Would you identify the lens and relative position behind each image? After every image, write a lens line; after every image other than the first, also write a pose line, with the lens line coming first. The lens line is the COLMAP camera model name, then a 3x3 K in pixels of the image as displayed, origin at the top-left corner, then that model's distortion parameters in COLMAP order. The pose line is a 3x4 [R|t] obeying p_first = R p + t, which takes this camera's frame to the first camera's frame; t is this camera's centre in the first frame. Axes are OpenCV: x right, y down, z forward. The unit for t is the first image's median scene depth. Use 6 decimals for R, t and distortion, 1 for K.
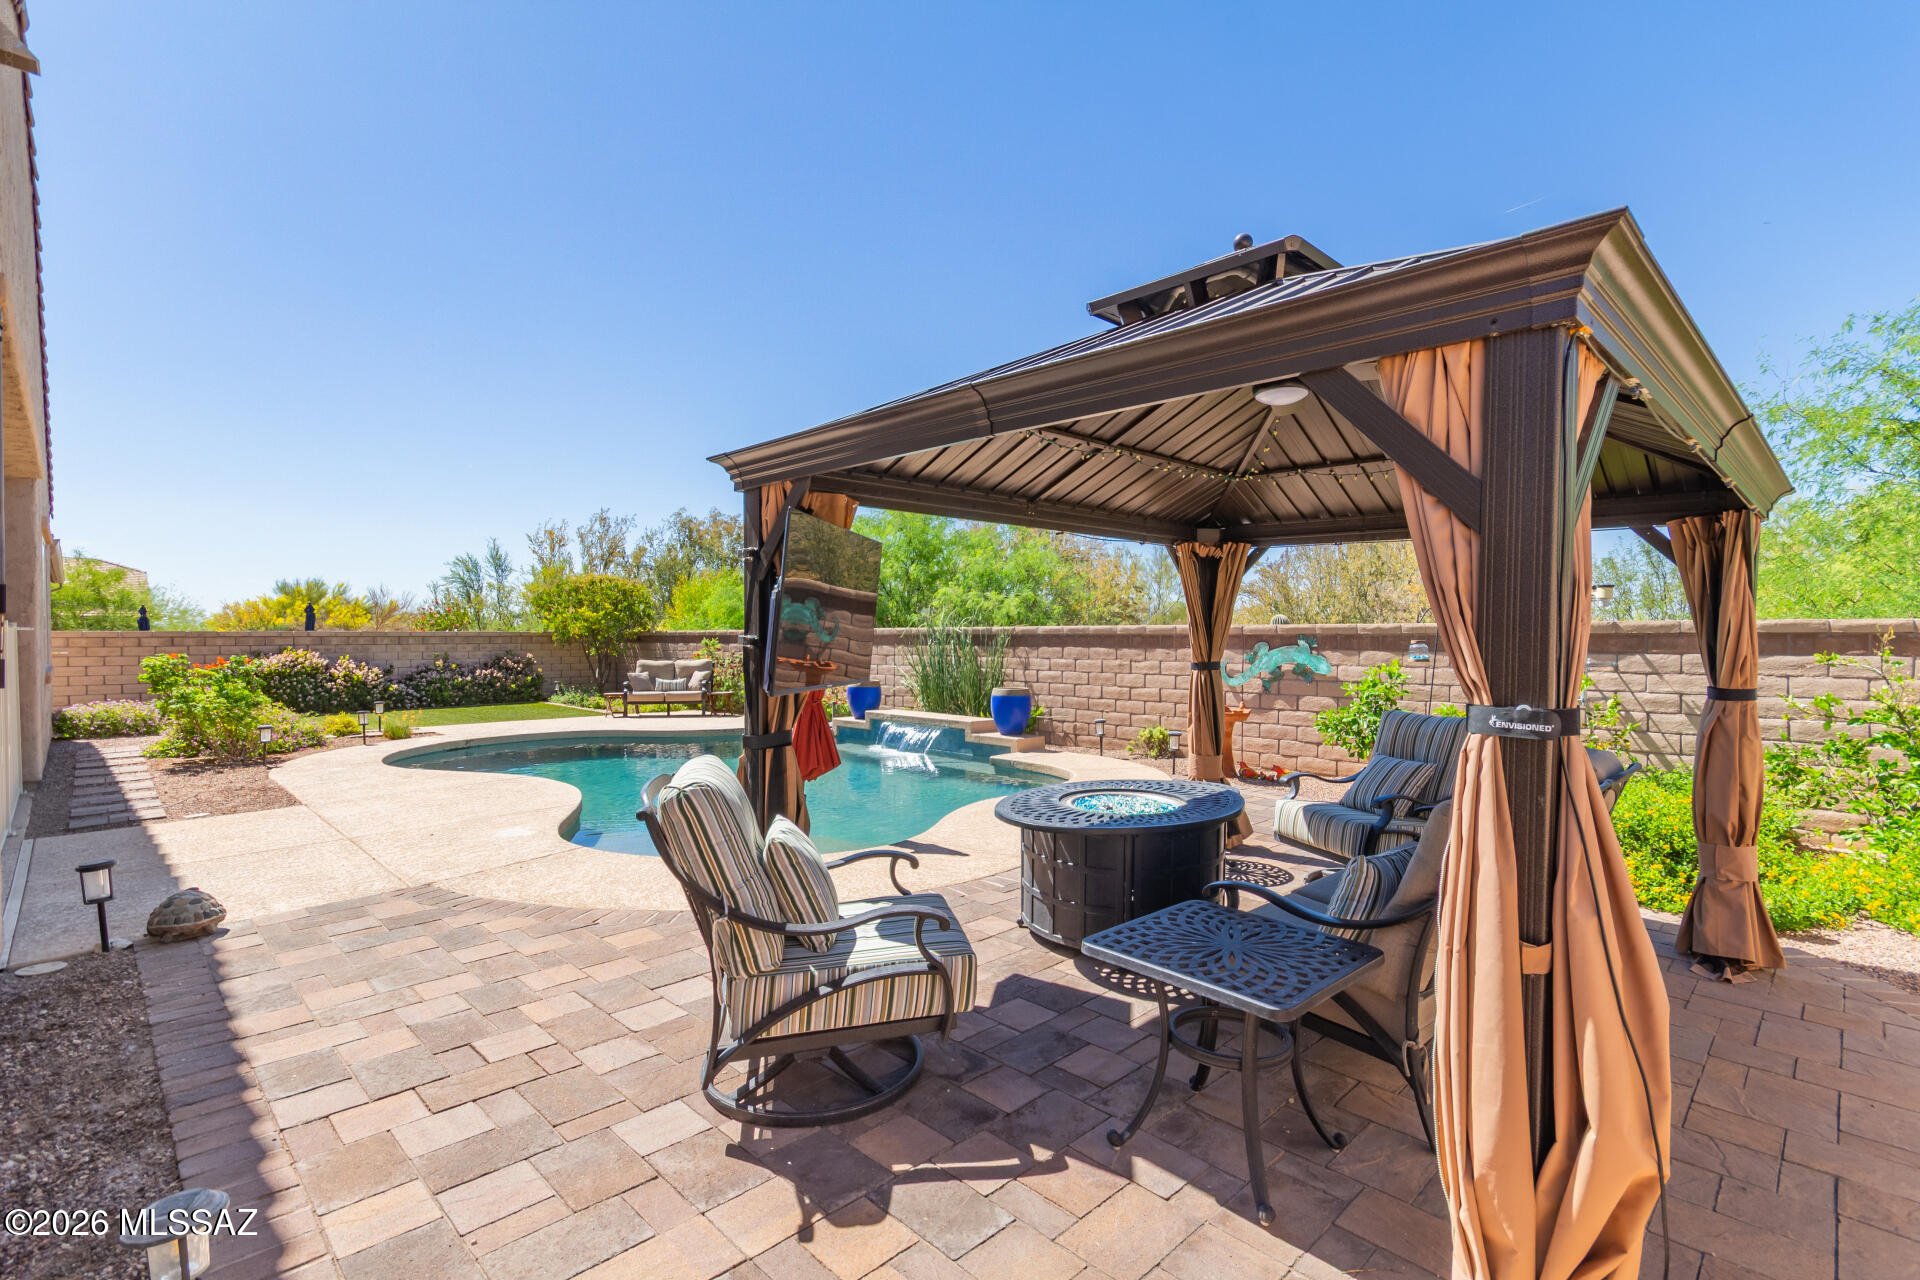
lens RADIAL K [[880.8, 0, 960.6], [0, 880.8, 646.5], [0, 0, 1]] dist [-0.000162, -0.000124]
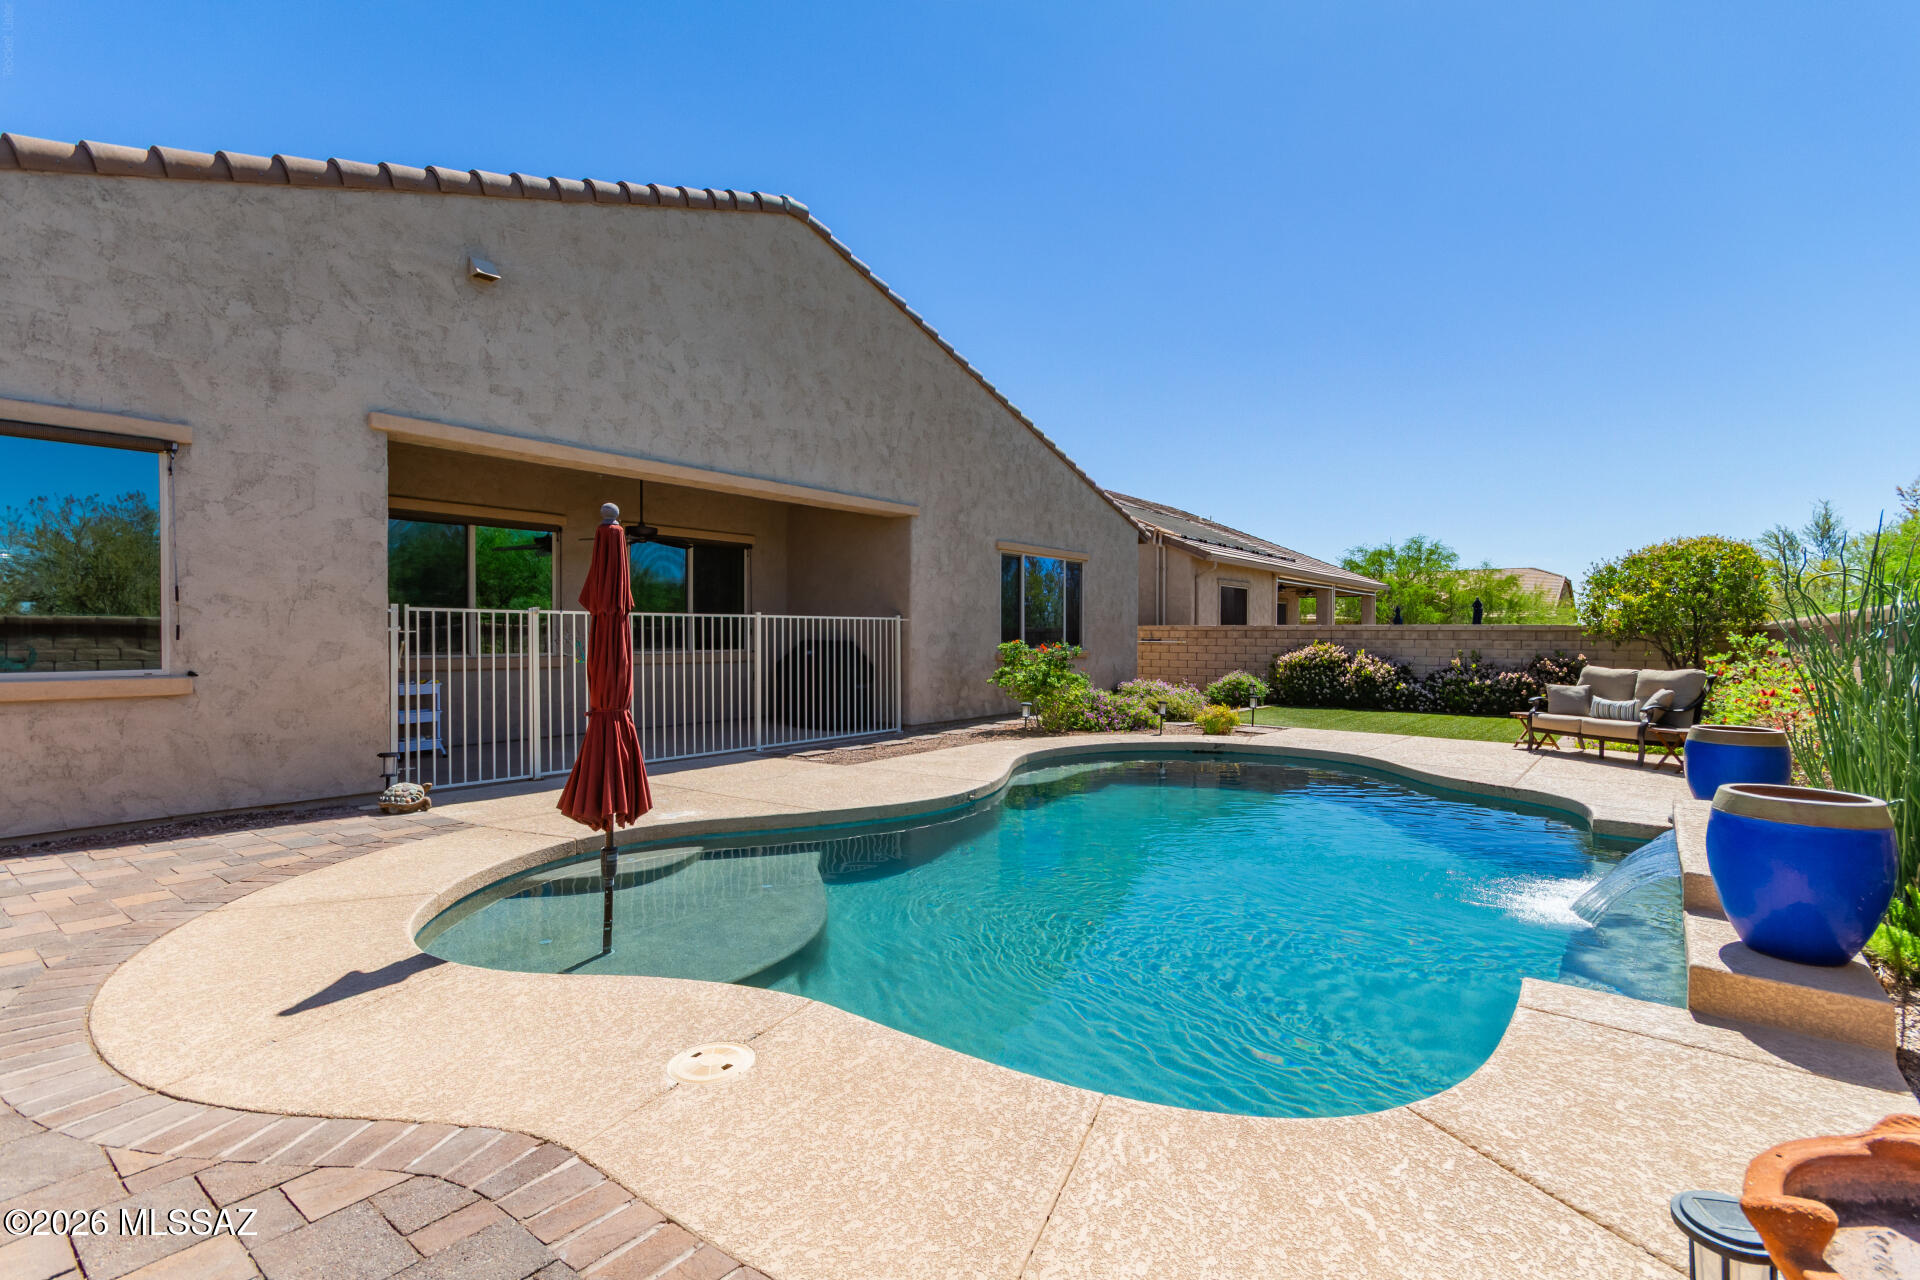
lens RADIAL K [[880.8, 0, 975.5], [0, 880.8, 632.6], [0, 0, 1]] dist [-0.000162, -0.000124]
pose [[0.158106, 0.002394, -0.987419, 0.196608], [-0.019278, 0.999814, -0.000663, -0.000044], [0.987234, 0.019140, 0.158123, 0.449789]]
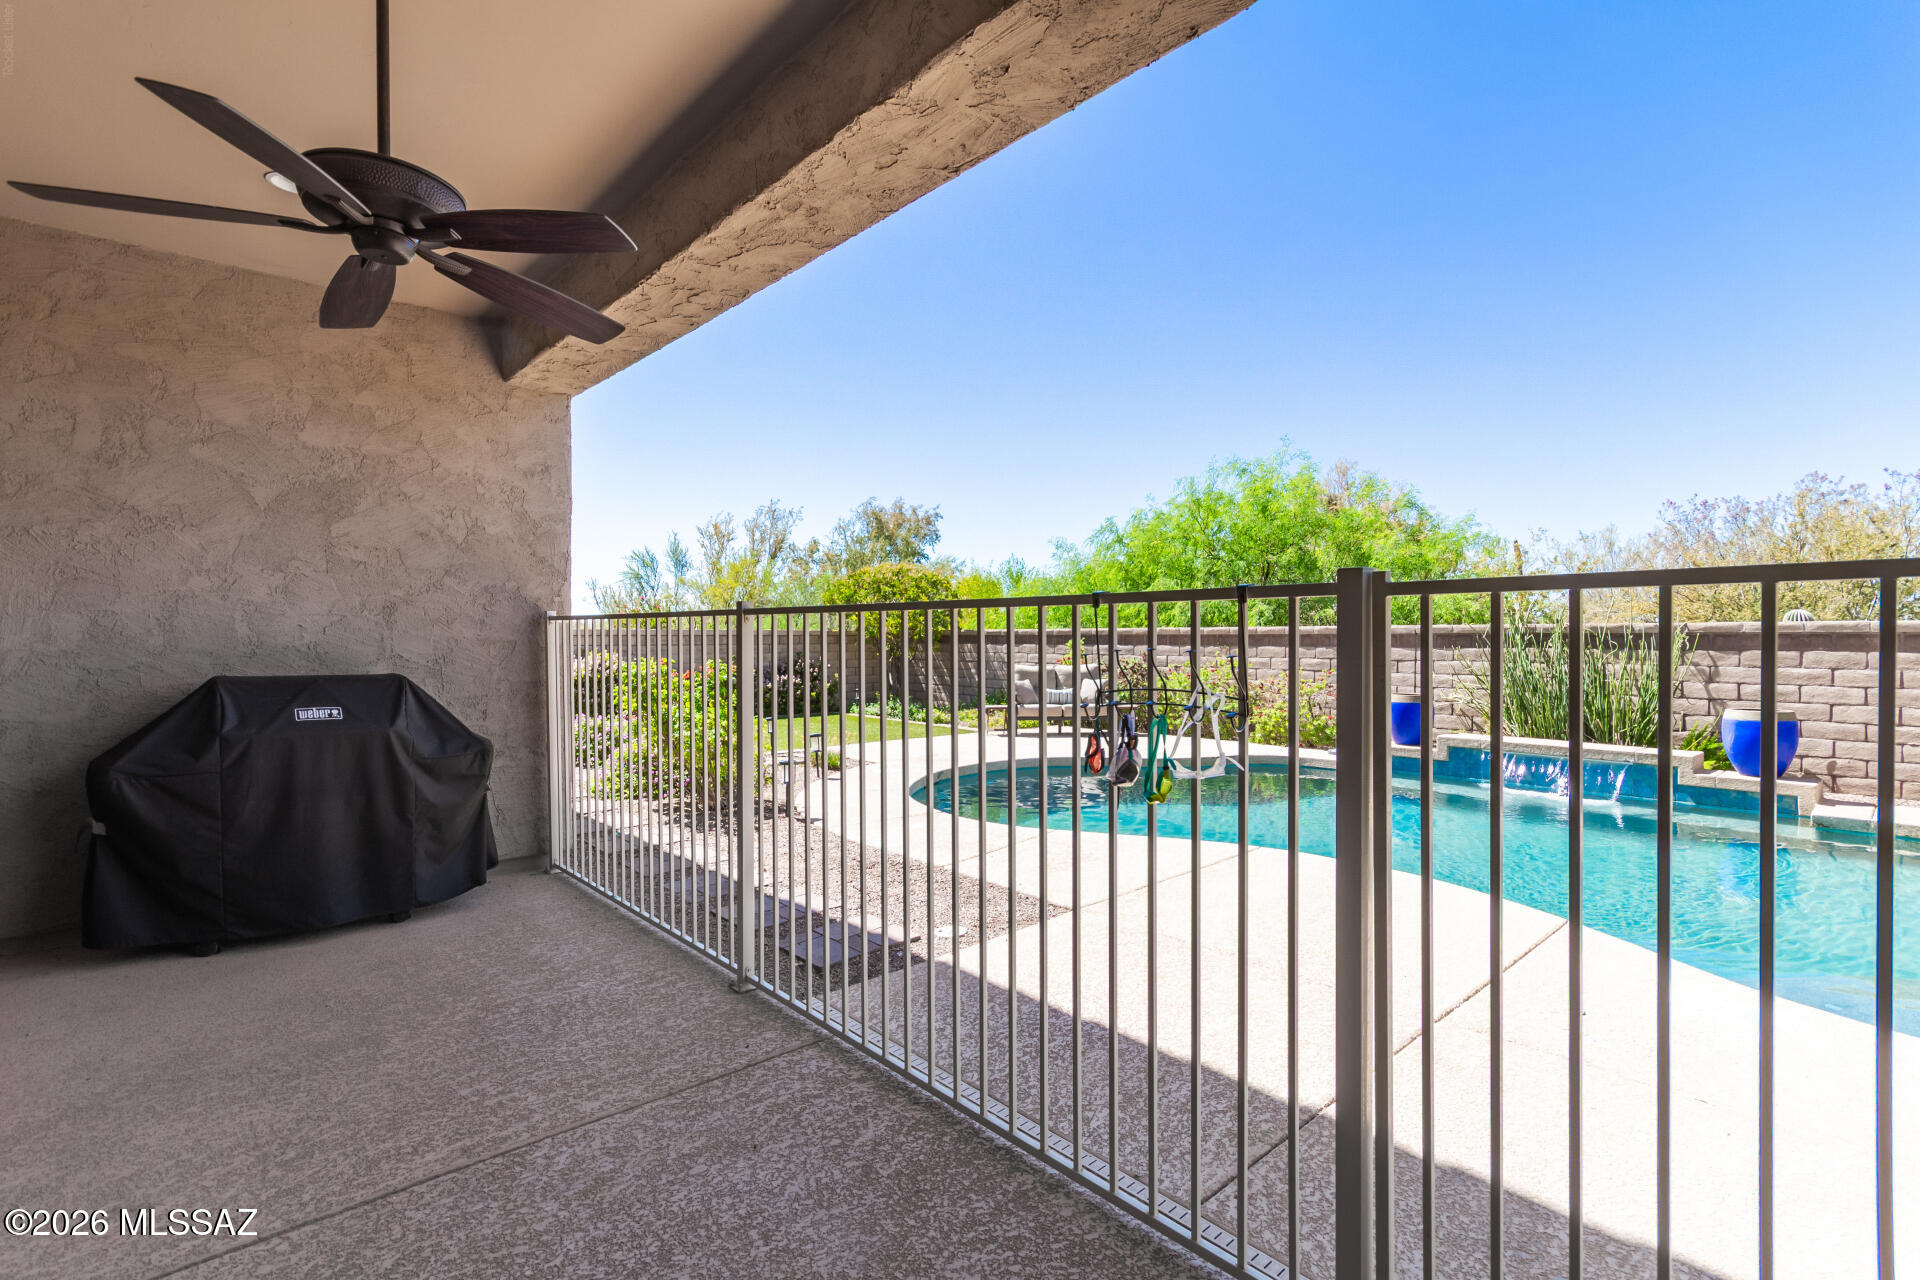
lens RADIAL K [[880.8, 0, 967.0], [0, 880.8, 637.9], [0, 0, 1]] dist [-0.000162, -0.000124]
pose [[0.998671, 0.002280, -0.051486, -0.358037], [-0.002845, 0.999936, -0.010917, -0.000419], [0.051458, 0.011049, 0.998614, 0.175419]]
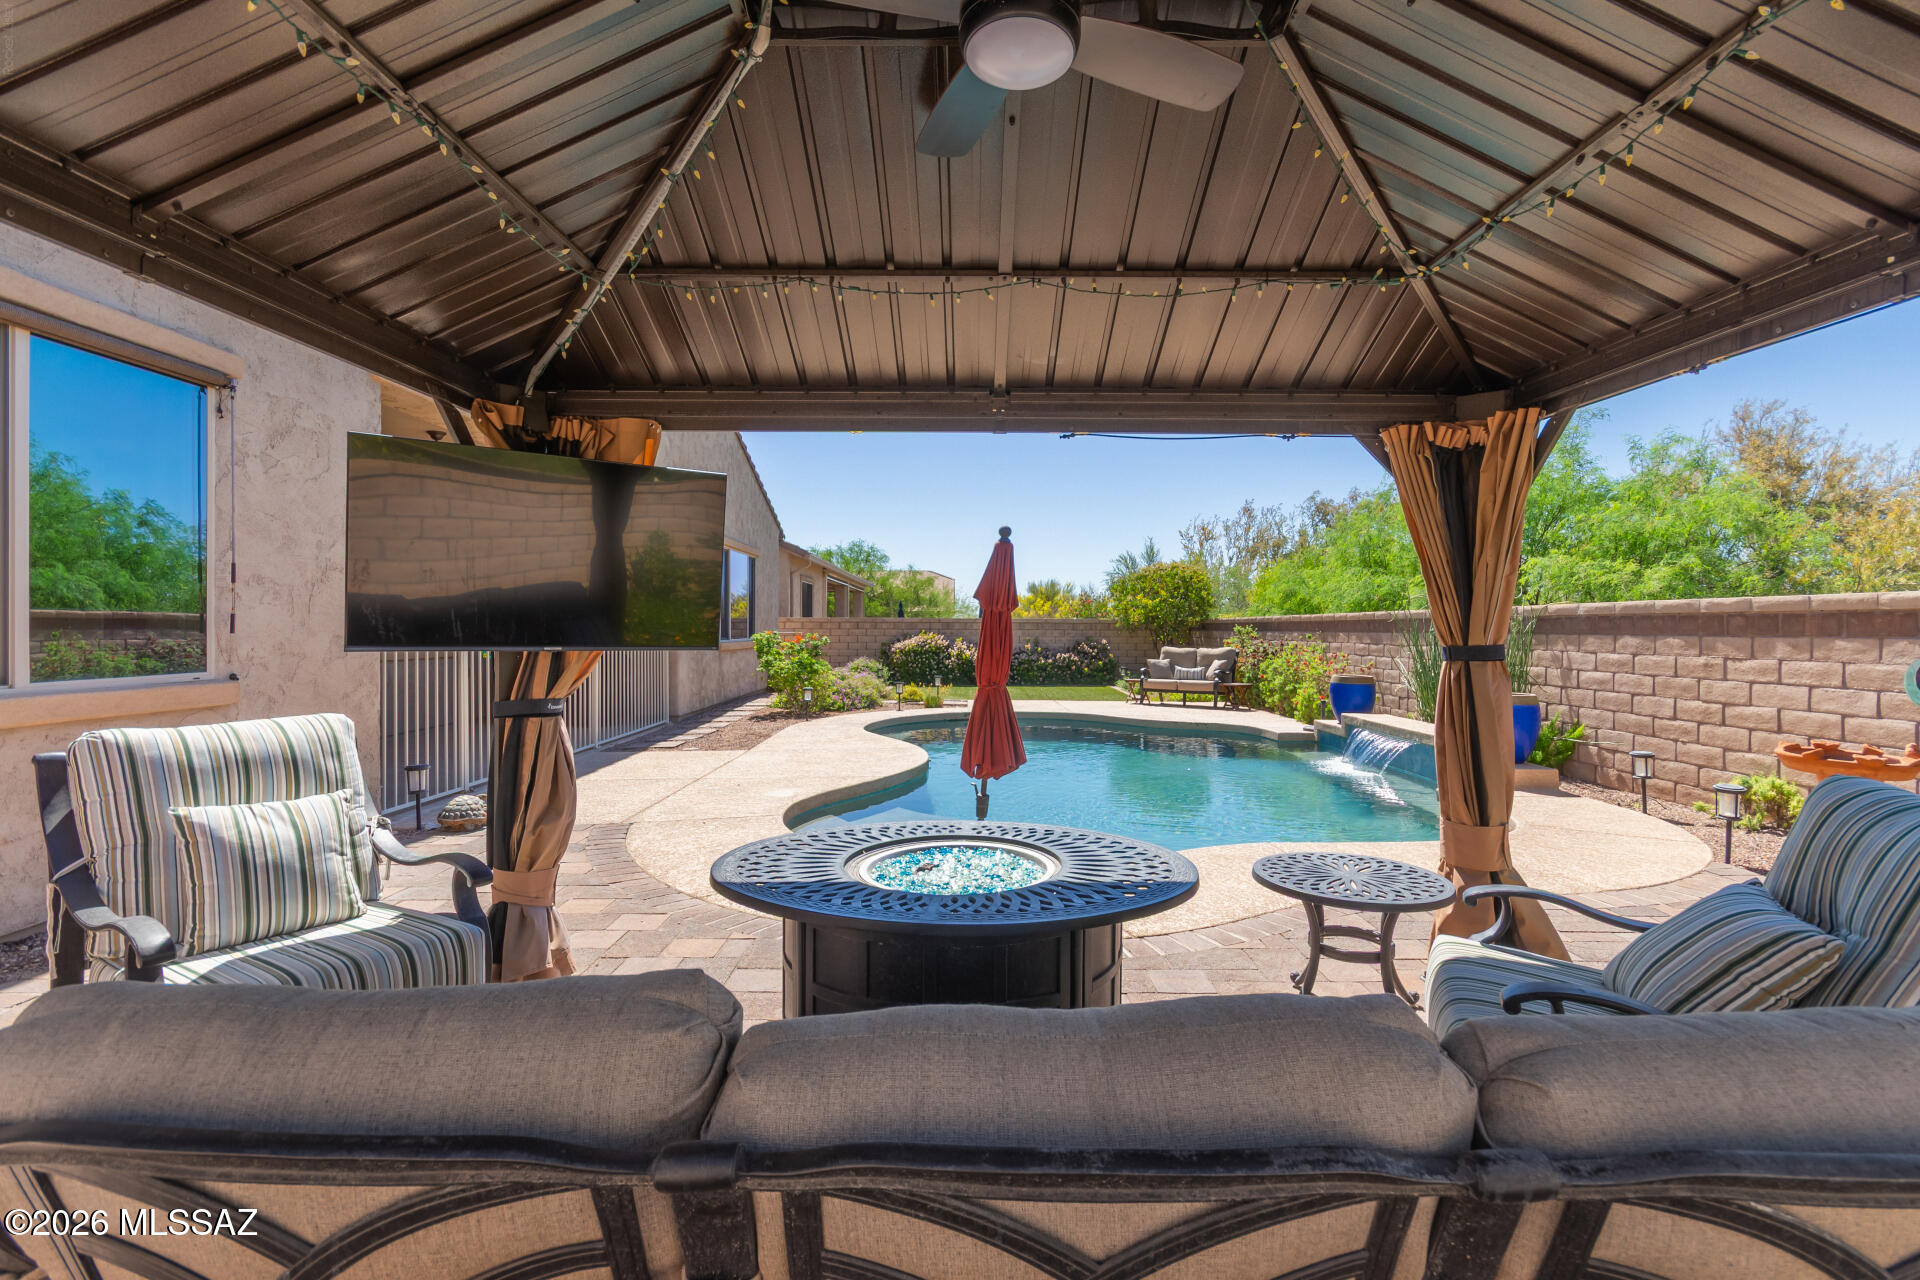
lens RADIAL K [[880.8, 0, 971.5], [0, 880.8, 632.7], [0, 0, 1]] dist [-0.000162, -0.000124]
pose [[0.724754, 0.010438, -0.688929, 0.149923], [-0.016574, 0.999860, -0.002288, 0.005578], [0.688809, 0.013077, 0.724825, 0.144031]]
